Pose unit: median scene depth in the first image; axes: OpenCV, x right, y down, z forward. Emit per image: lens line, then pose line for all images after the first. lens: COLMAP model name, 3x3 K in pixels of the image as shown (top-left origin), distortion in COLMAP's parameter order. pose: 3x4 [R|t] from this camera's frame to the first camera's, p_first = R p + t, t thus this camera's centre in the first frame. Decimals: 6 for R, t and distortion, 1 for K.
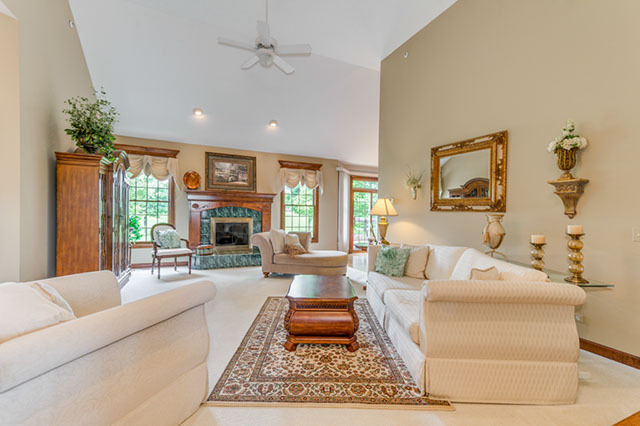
lens RADIAL K [[287.9, 0, 320.0], [0, 287.9, 213.0], [0, 0, 1]] dist [0.085086, -0.000054]
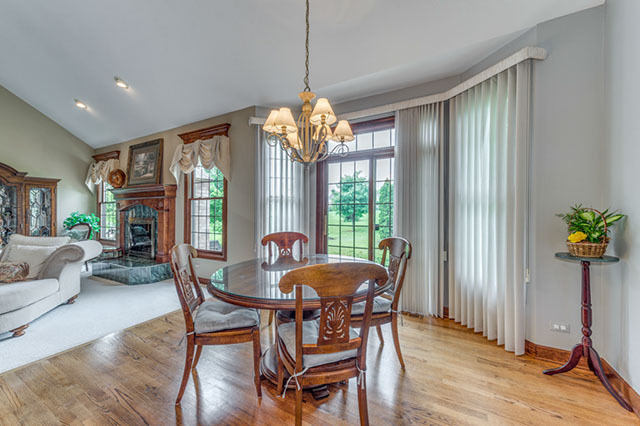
lens RADIAL K [[254.8, 0, 318.6], [0, 254.8, 215.1], [0, 0, 1]] dist [0.018809, -0.000211]
pose [[0.575327, -0.013387, -0.817814, 0.565416], [0.006642, 0.999910, -0.011694, 0.018018], [0.817897, 0.001296, 0.575364, 0.960296]]
